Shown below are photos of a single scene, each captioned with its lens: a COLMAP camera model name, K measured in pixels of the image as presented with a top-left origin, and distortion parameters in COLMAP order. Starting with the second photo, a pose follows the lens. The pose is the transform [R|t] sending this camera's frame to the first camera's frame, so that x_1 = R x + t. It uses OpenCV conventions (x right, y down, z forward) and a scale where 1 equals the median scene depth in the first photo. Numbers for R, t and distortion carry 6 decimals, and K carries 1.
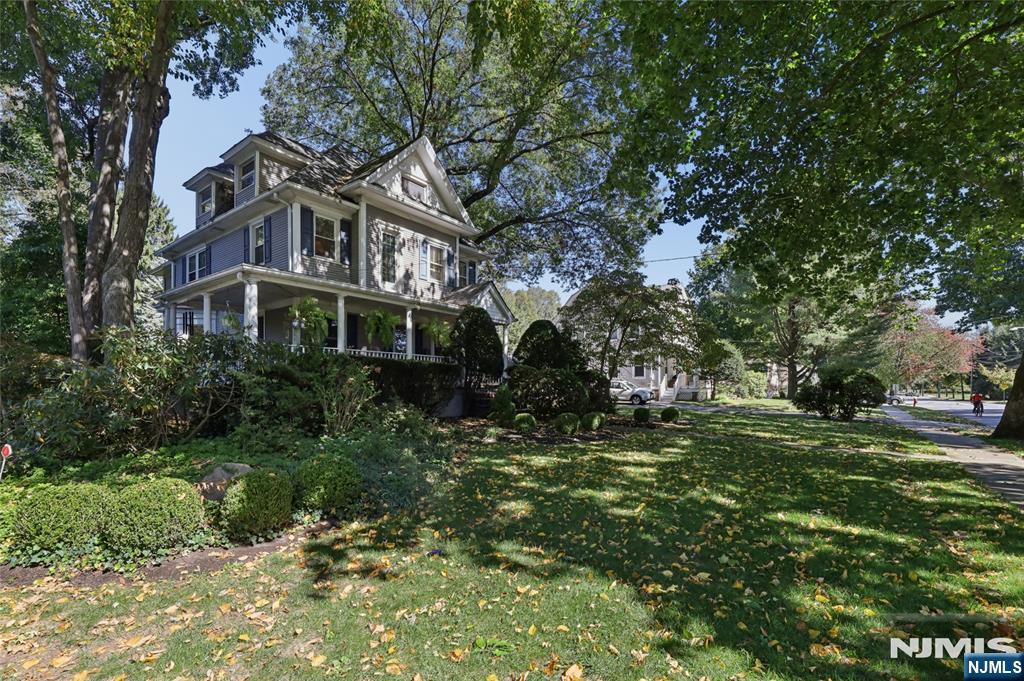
lens RADIAL K [[463.1, 0, 510.0], [0, 463.1, 381.6], [0, 0, 1]] dist [-0.018327, 0.000652]
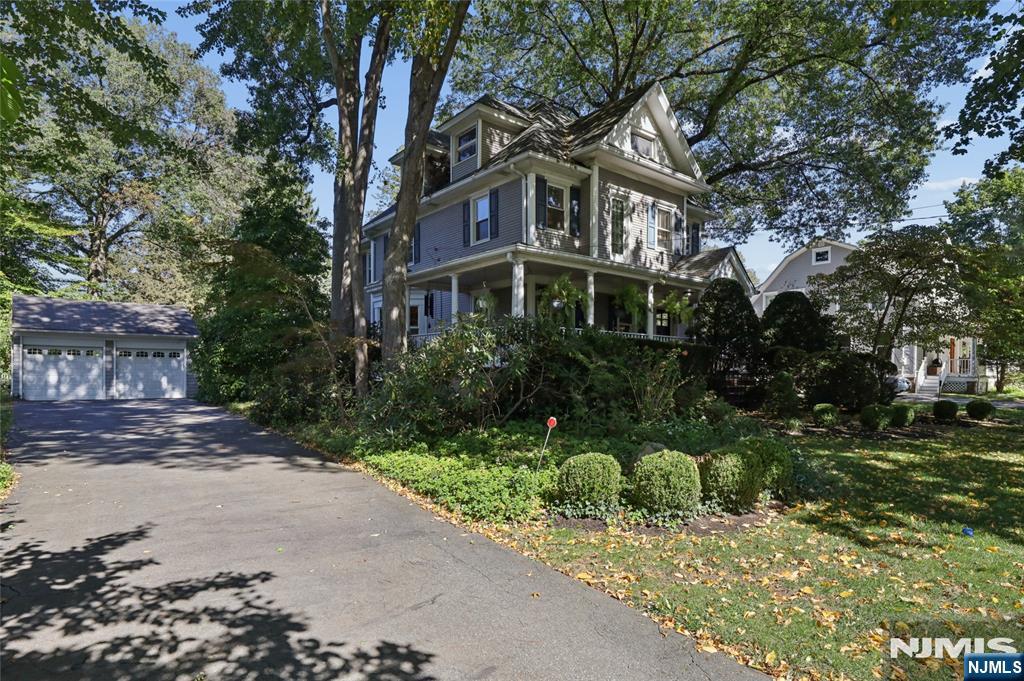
lens RADIAL K [[561.2, 0, 516.9], [0, 561.2, 379.0], [0, 0, 1]] dist [-0.016329, -0.000026]
pose [[0.967423, 0.012571, -0.252854, -0.170296], [-0.006132, 0.999637, 0.026236, -0.000450], [0.253092, -0.023831, 0.967149, -0.097080]]
